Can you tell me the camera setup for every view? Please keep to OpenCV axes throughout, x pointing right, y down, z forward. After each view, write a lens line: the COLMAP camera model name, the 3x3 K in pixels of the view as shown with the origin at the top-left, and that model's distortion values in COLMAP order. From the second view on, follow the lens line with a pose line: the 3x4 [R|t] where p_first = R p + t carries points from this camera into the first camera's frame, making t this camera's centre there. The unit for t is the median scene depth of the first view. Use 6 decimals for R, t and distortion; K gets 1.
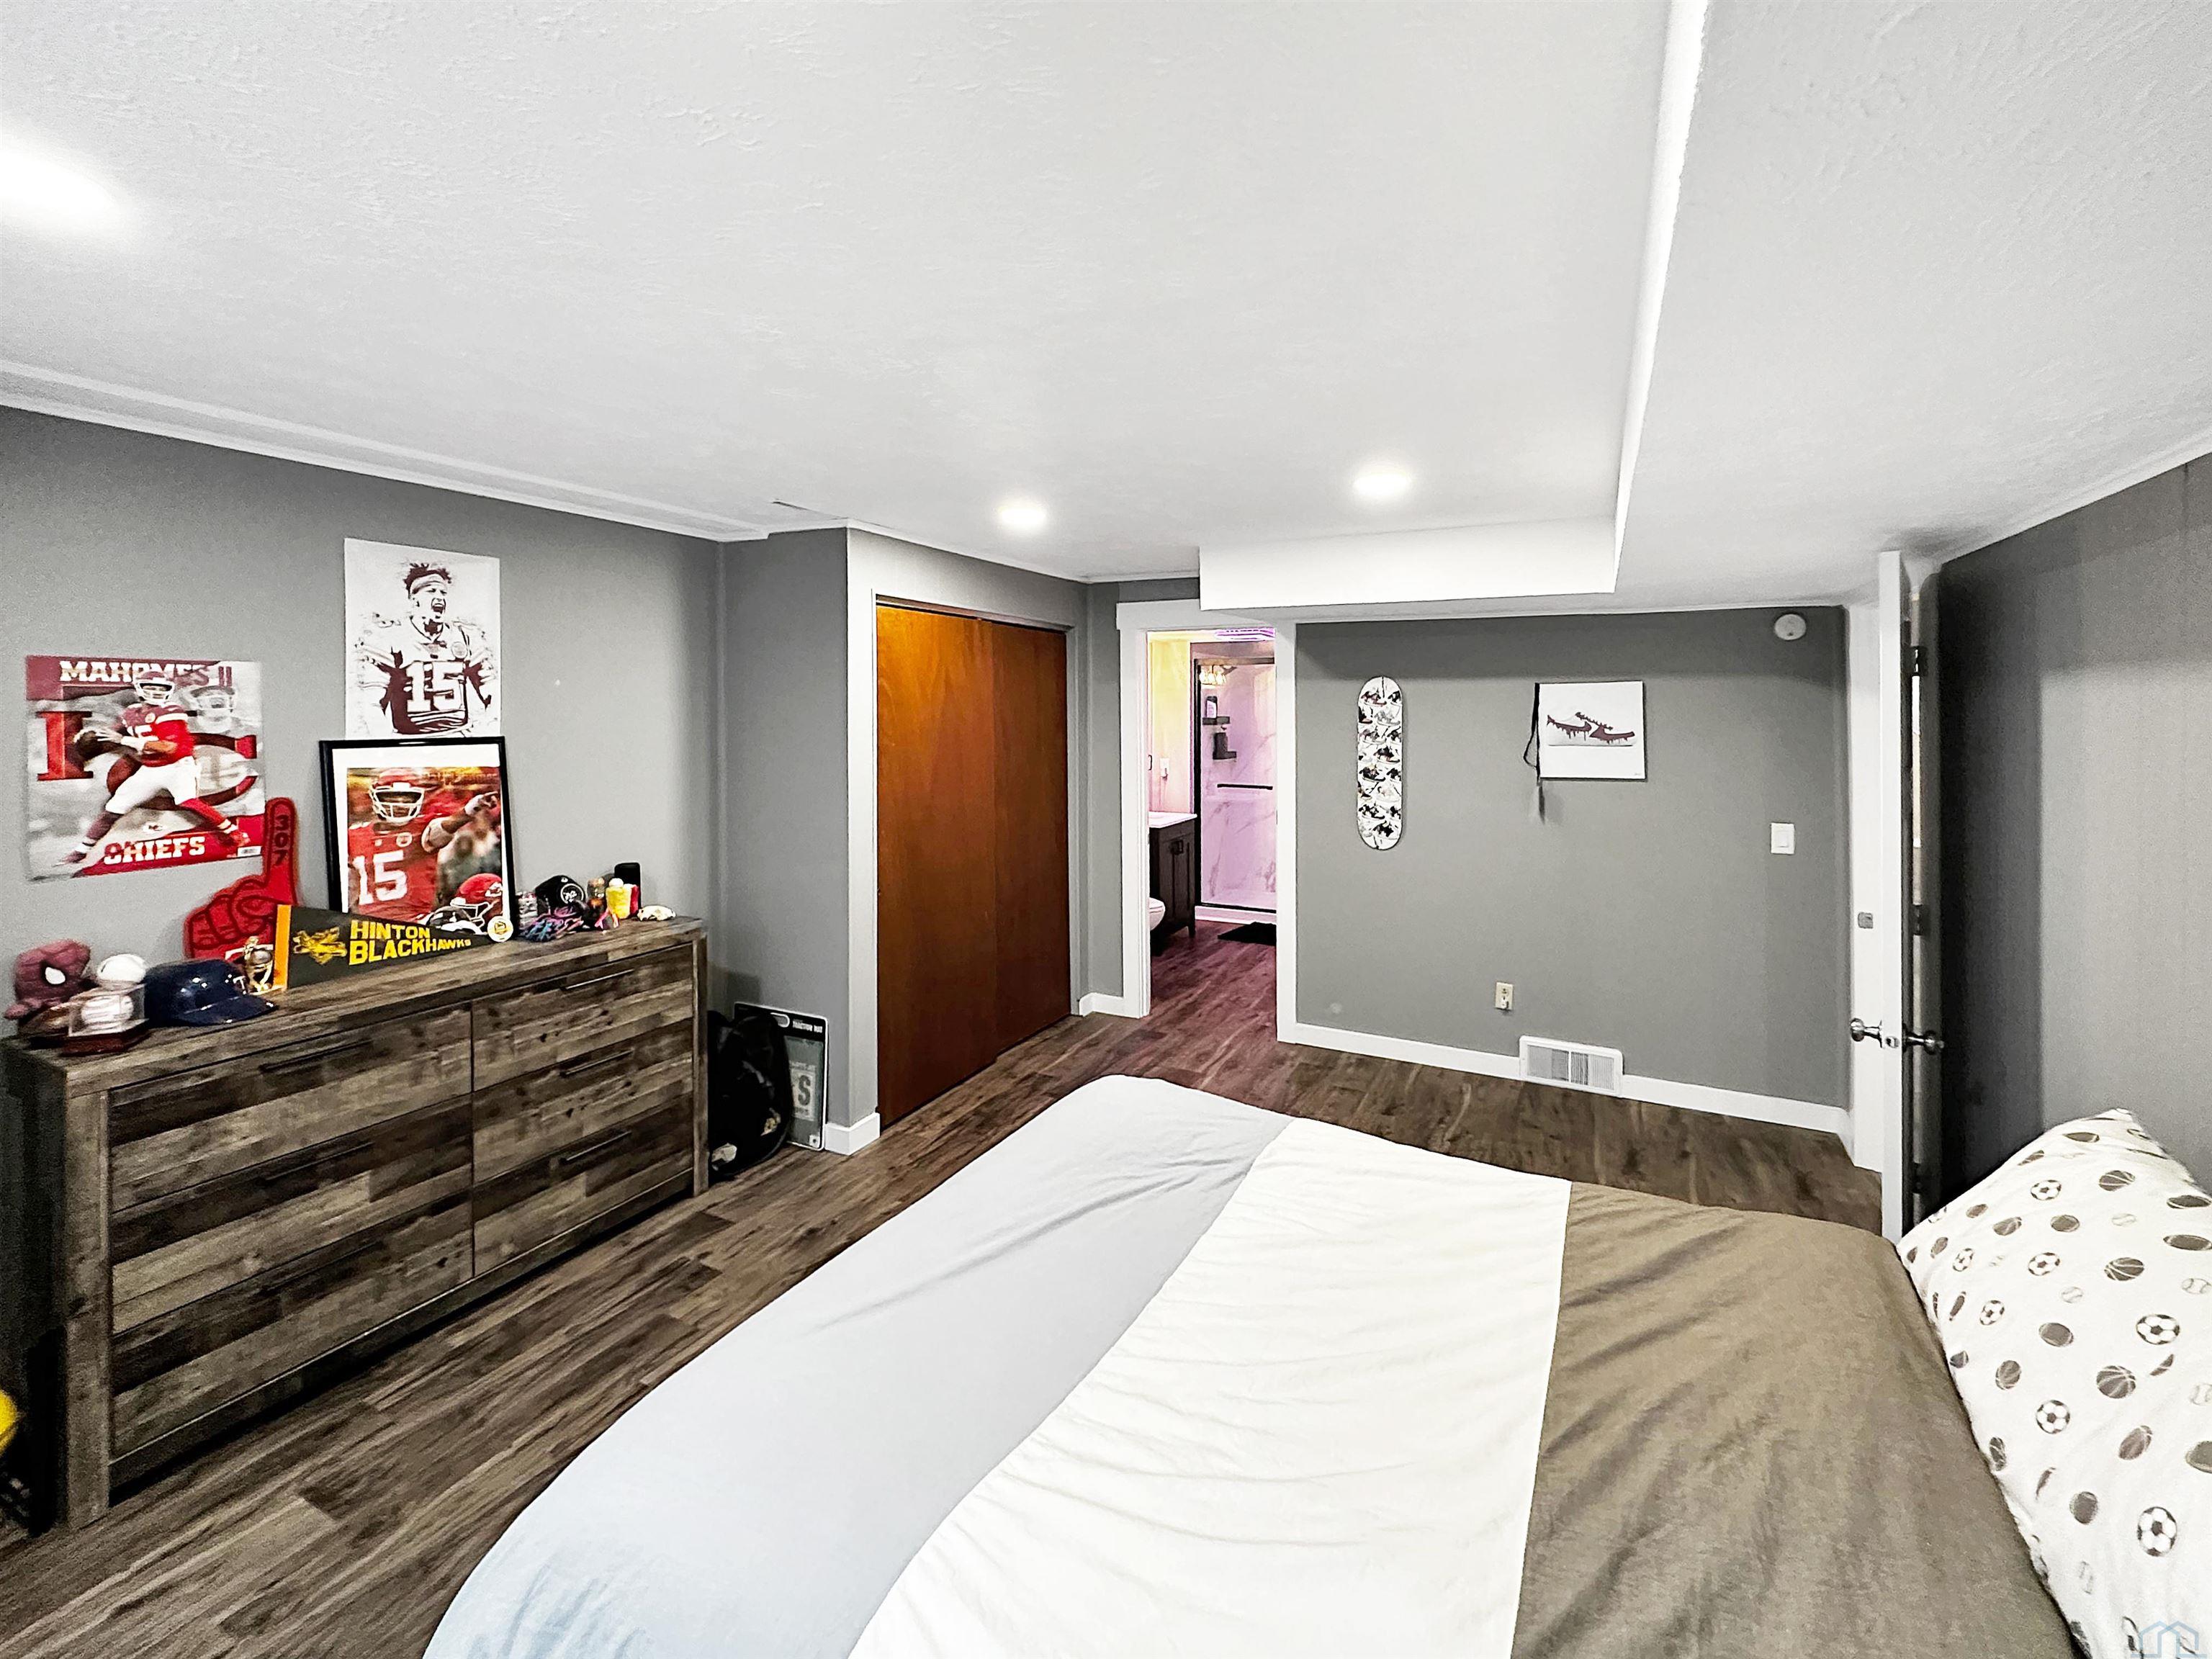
lens RADIAL K [[901.3, 0, 1121.0], [0, 901.3, 822.7], [0, 0, 1]] dist [-0.007317, -0.000448]
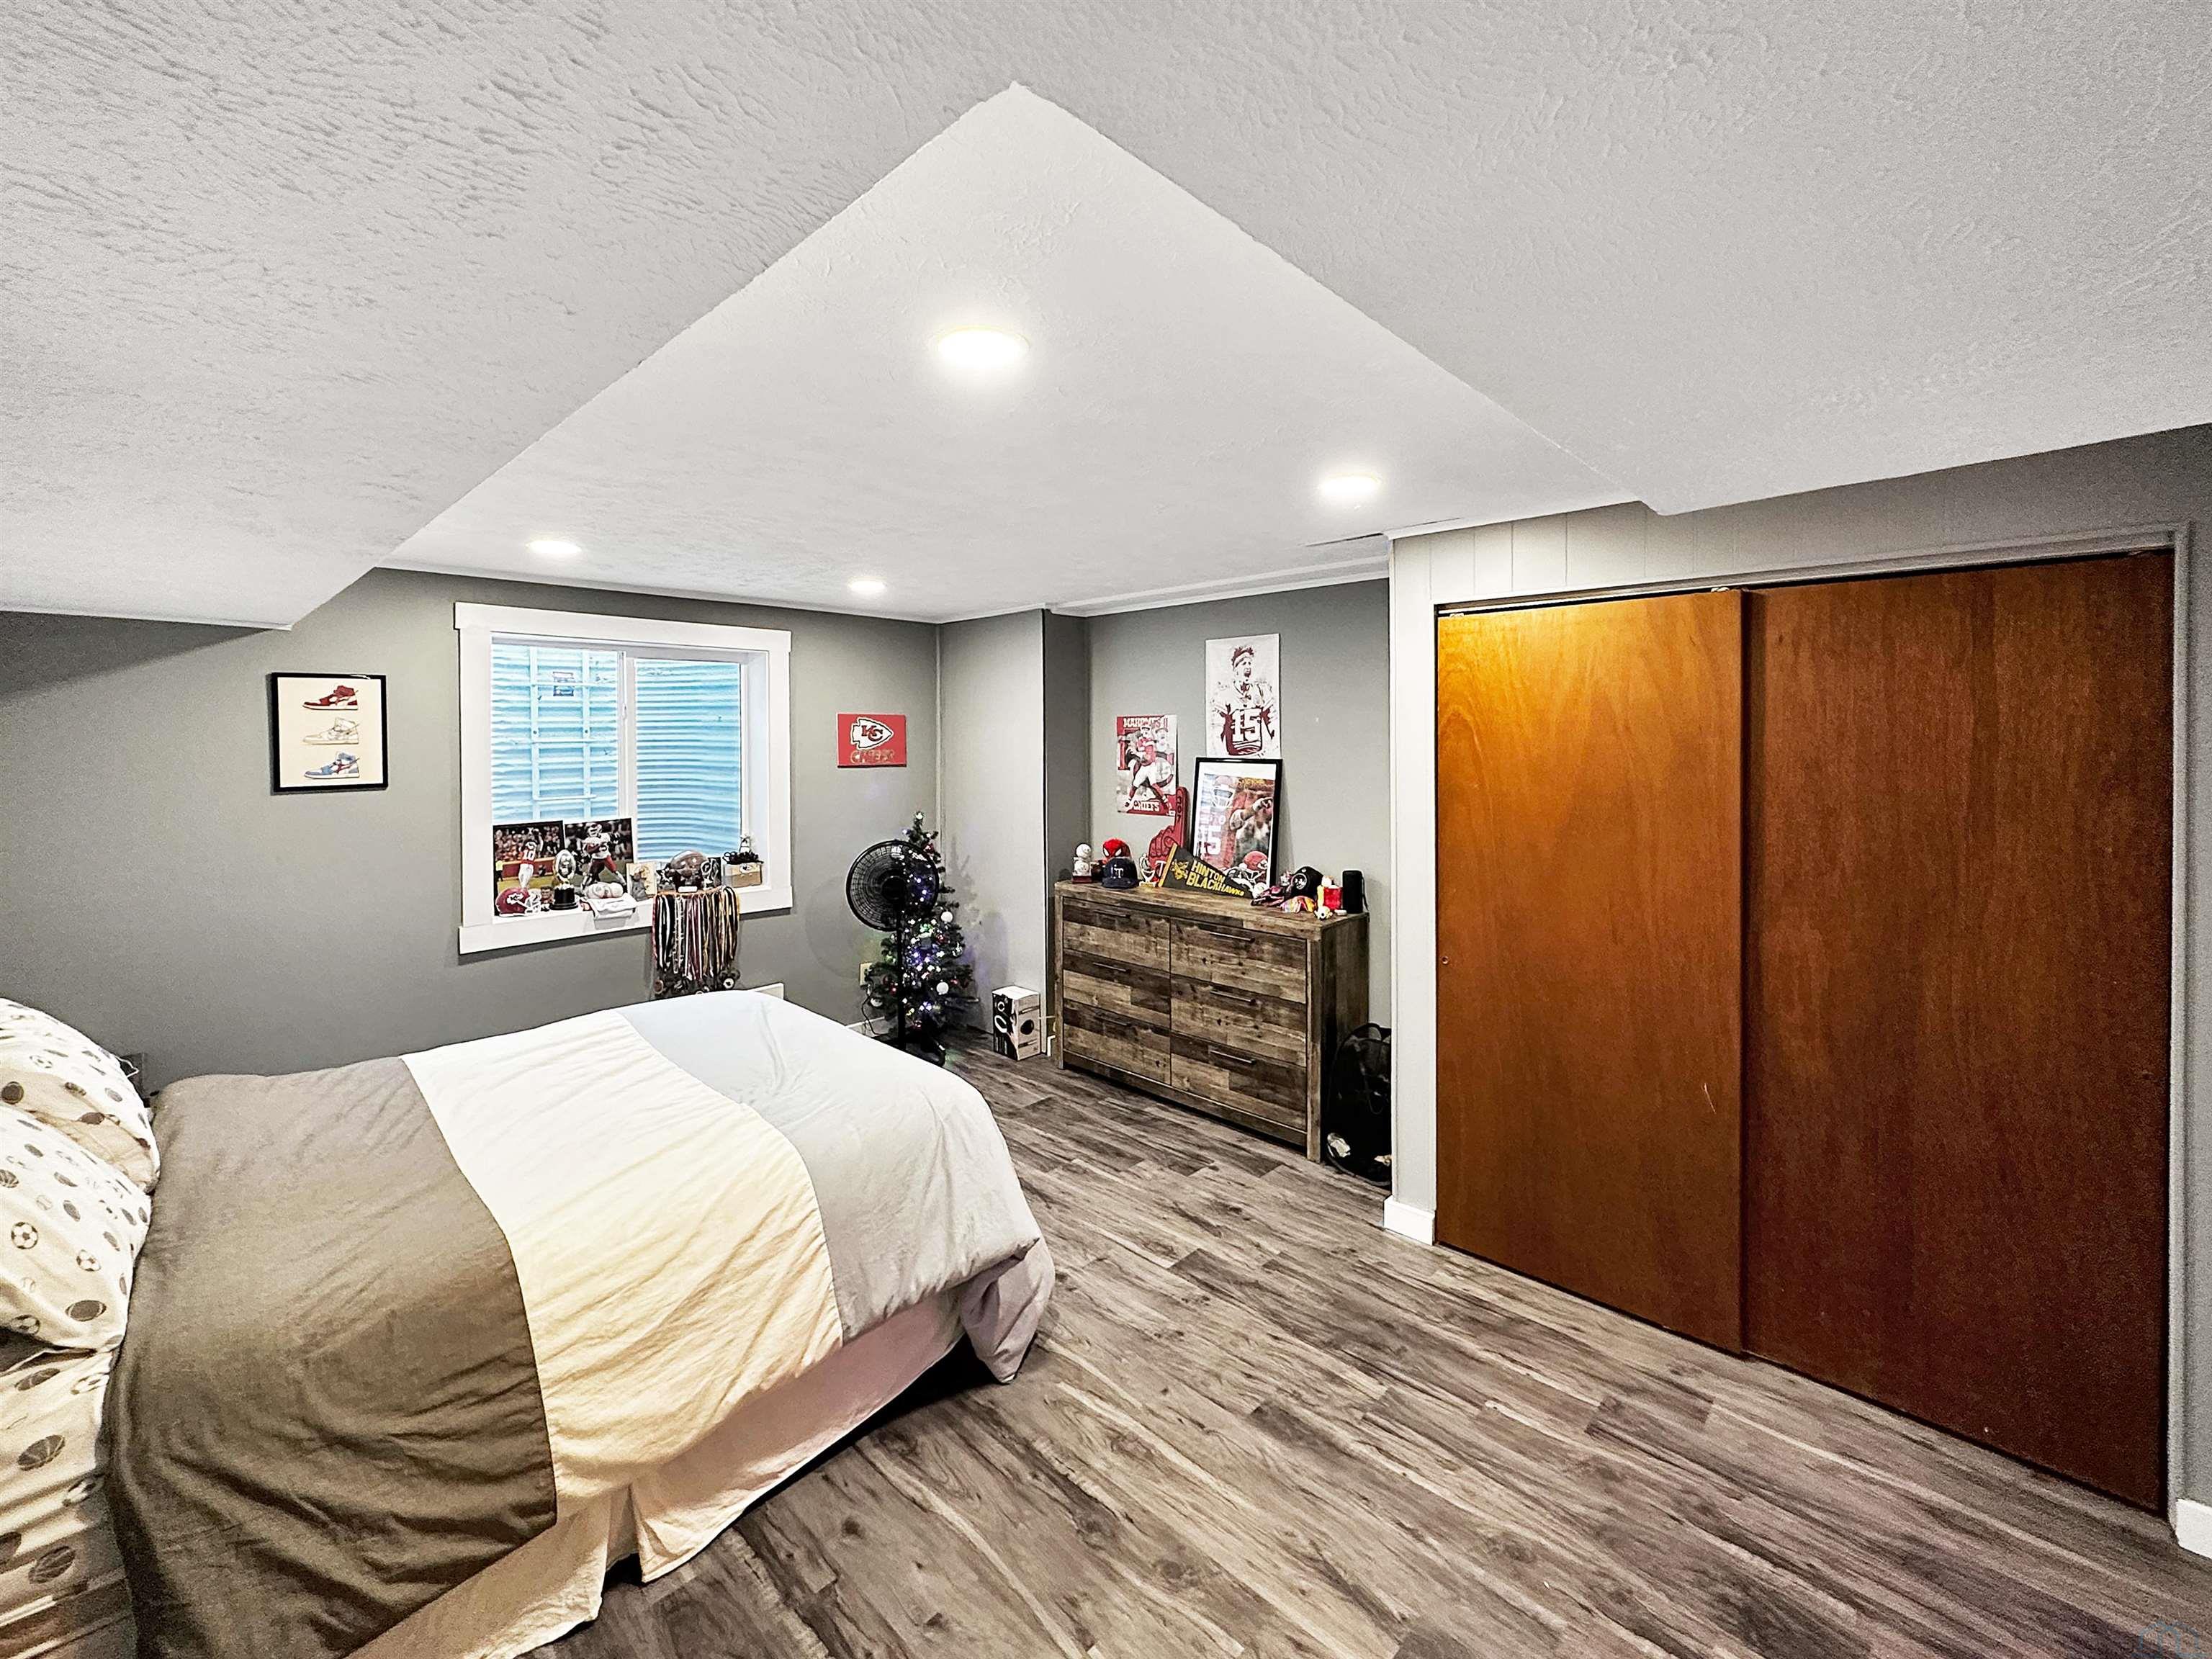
lens RADIAL K [[901.3, 0, 1120.9], [0, 901.3, 845.2], [0, 0, 1]] dist [-0.007317, -0.000448]
pose [[-0.271345, 0.114187, -0.955685, 0.815526], [-0.119521, 0.981255, 0.151177, -0.160424], [0.955032, 0.155245, -0.252611, 1.239526]]
